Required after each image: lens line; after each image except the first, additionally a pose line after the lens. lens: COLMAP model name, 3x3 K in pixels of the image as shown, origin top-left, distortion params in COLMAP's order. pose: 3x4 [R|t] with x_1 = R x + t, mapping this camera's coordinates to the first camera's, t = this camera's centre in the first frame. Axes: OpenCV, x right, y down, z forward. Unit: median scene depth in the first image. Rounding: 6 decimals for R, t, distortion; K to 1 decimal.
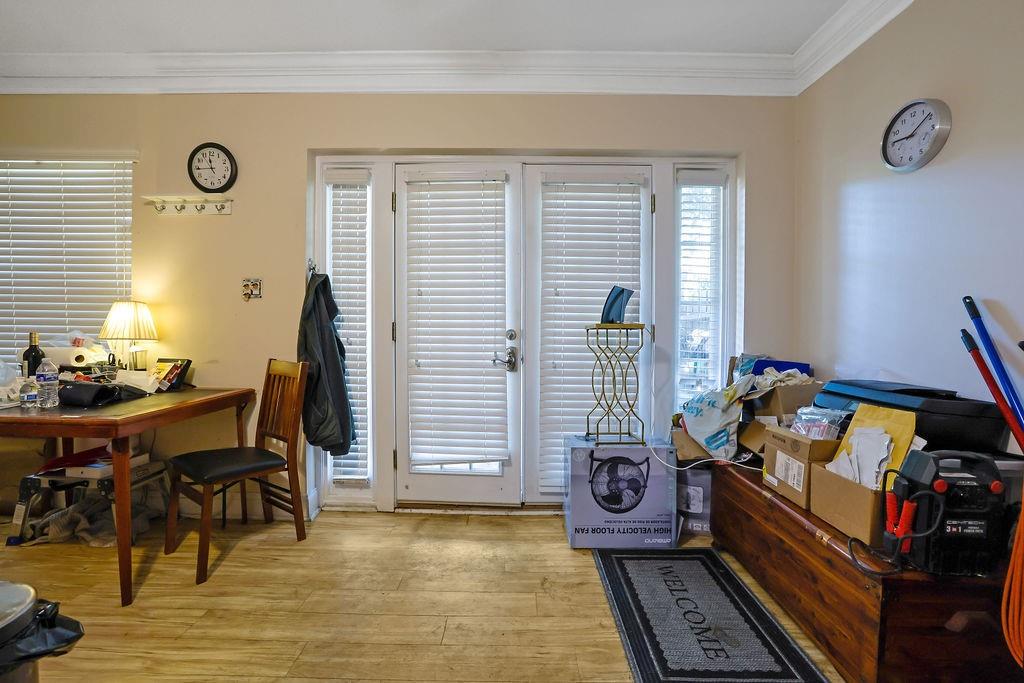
lens RADIAL K [[444.0, 0, 511.1], [0, 444.0, 329.0], [0, 0, 1]] dist [-0.039277, 0.011199]
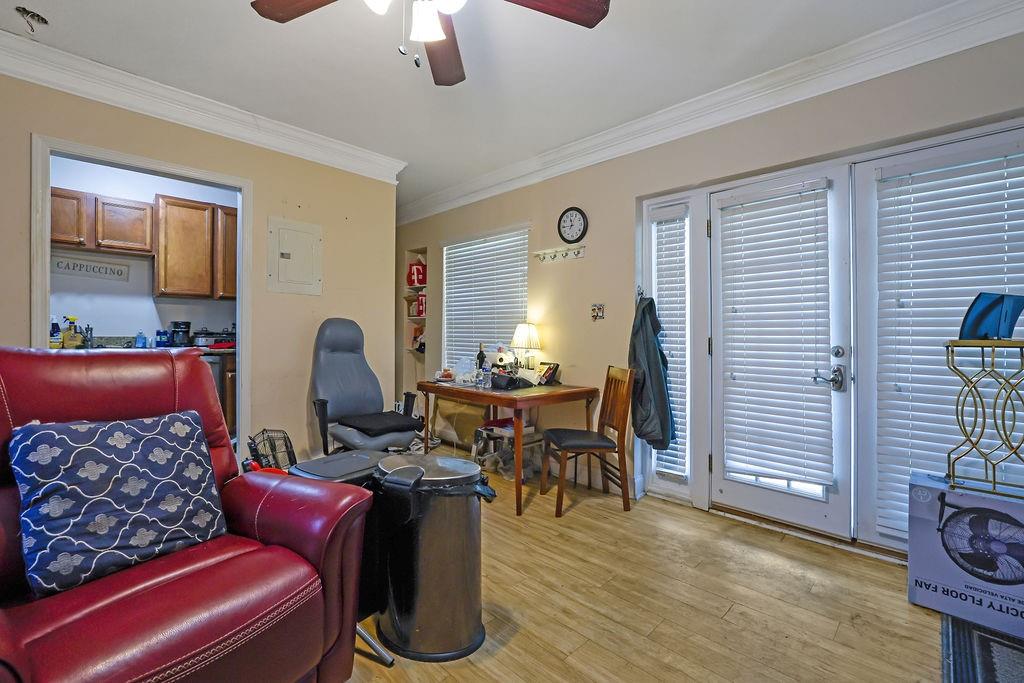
lens RADIAL K [[445.5, 0, 505.2], [0, 445.5, 335.7], [0, 0, 1]] dist [-0.000986, 0.000098]
pose [[0.710038, -0.001415, -0.704162, 0.163402], [-0.009547, 0.999887, -0.011637, -0.001933], [0.704099, 0.014986, 0.709944, -0.152157]]
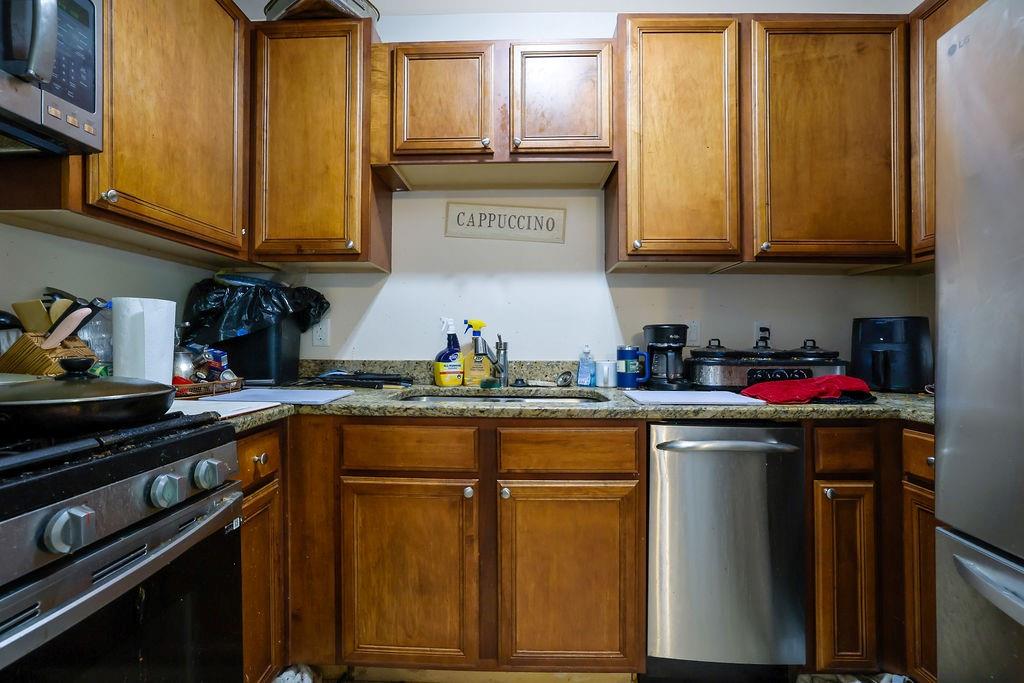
lens RADIAL K [[437.9, 0, 512.0], [0, 437.9, 341.5], [0, 0, 1]] dist [-0.030780, 0.000122]
pose [[0.000702, -0.013372, -0.999910, -1.345491], [-0.014938, 0.999799, -0.013381, -0.028273], [0.999888, 0.014946, 0.000502, -0.049904]]
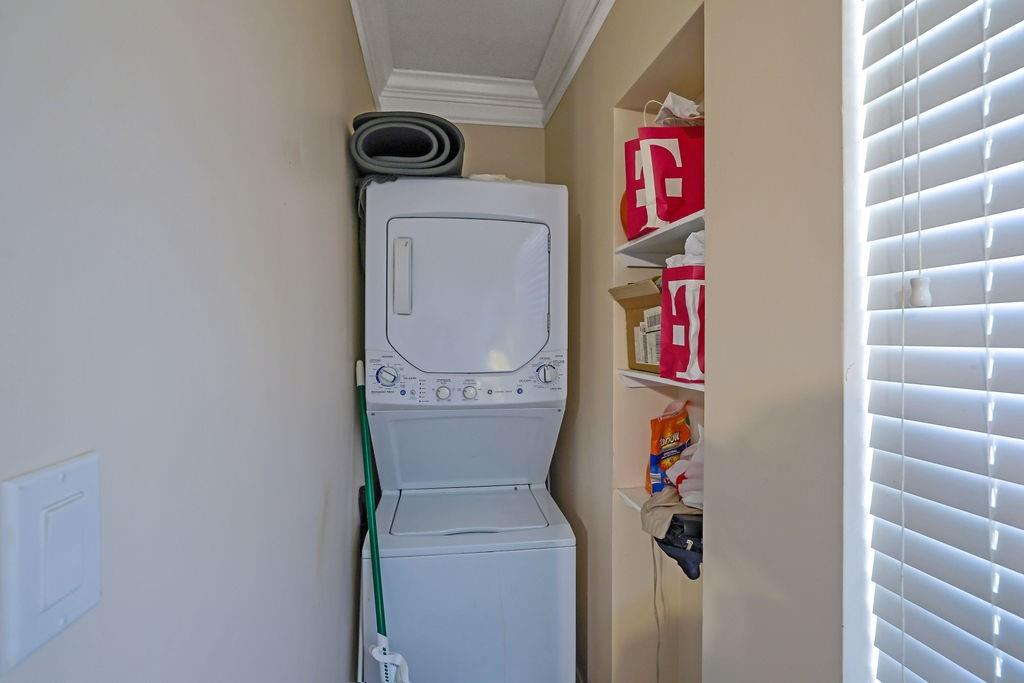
lens RADIAL K [[437.9, 0, 512.0], [0, 437.9, 341.5], [0, 0, 1]] dist [-0.030780, 0.000122]
pose [[0.191916, -0.002775, -0.981407, -1.268749], [0.003537, 0.999991, -0.002136, -0.152361], [0.981405, -0.003061, 0.191924, 0.855725]]
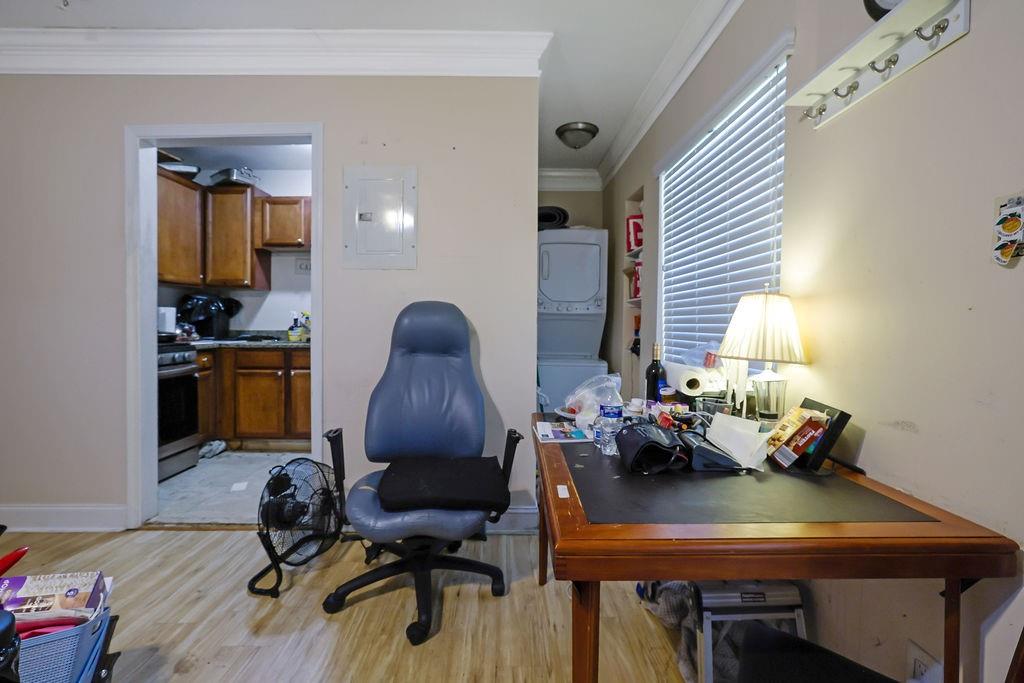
lens RADIAL K [[444.0, 0, 511.1], [0, 444.0, 329.0], [0, 0, 1]] dist [-0.039277, 0.011199]
pose [[0.031945, -0.004701, -0.999479, -0.311962], [-0.011696, 0.999919, -0.005077, -0.008712], [0.999421, 0.011852, 0.031888, 0.662834]]
